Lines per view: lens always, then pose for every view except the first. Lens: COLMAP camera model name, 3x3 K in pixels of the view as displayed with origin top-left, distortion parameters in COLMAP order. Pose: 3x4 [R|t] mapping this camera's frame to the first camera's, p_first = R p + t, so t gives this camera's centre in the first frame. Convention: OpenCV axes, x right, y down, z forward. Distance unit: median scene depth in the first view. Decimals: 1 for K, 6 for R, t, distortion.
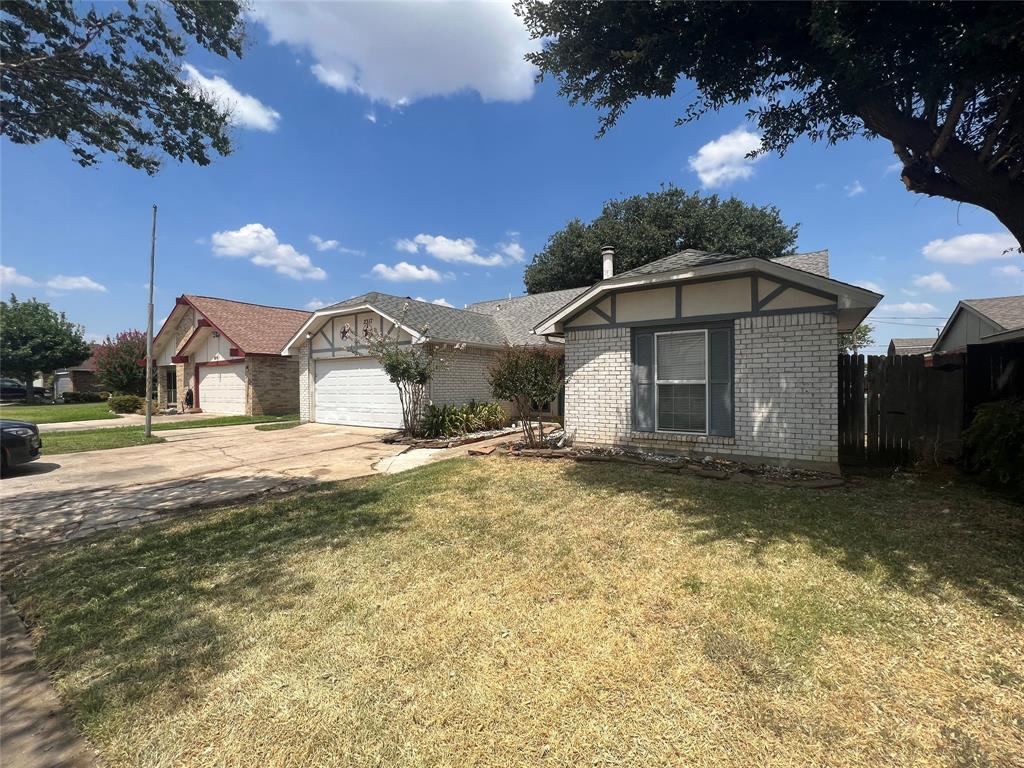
lens RADIAL K [[410.6, 0, 513.4], [0, 410.6, 381.8], [0, 0, 1]] dist [-0.003570, 0.000879]
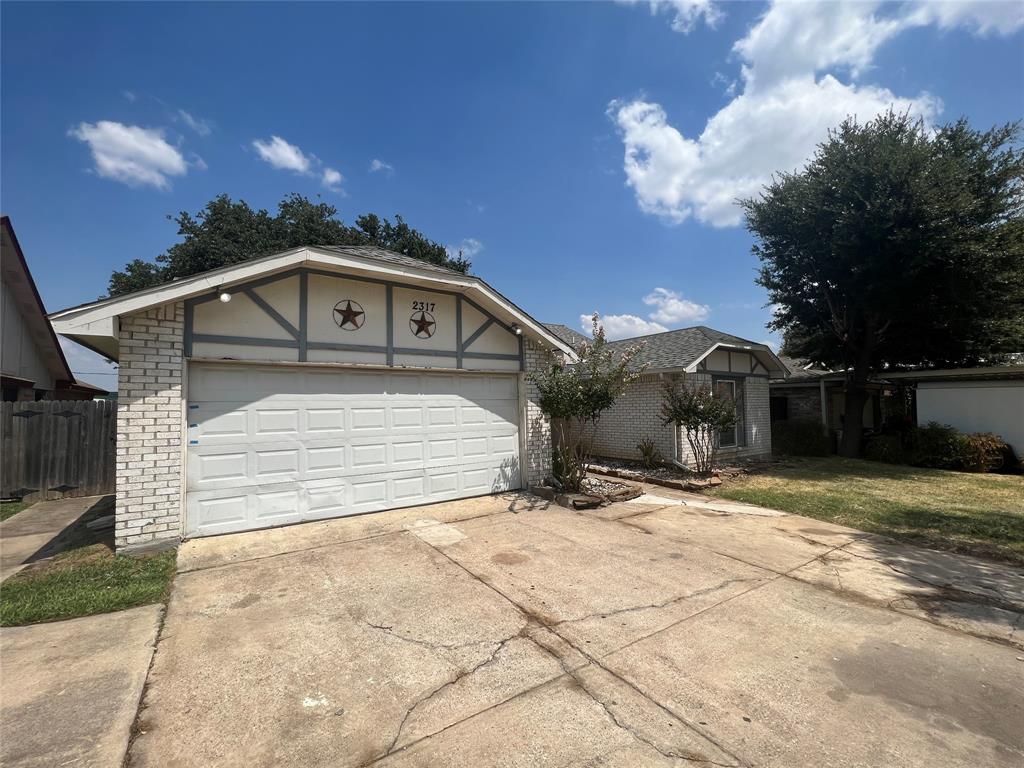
lens RADIAL K [[410.6, 0, 510.2], [0, 410.6, 385.3], [0, 0, 1]] dist [-0.003570, 0.000879]
pose [[0.367853, 0.049302, 0.928576, -0.768755], [0.009056, 0.998356, -0.056595, -0.010710], [-0.929840, 0.029227, 0.366802, 0.658466]]
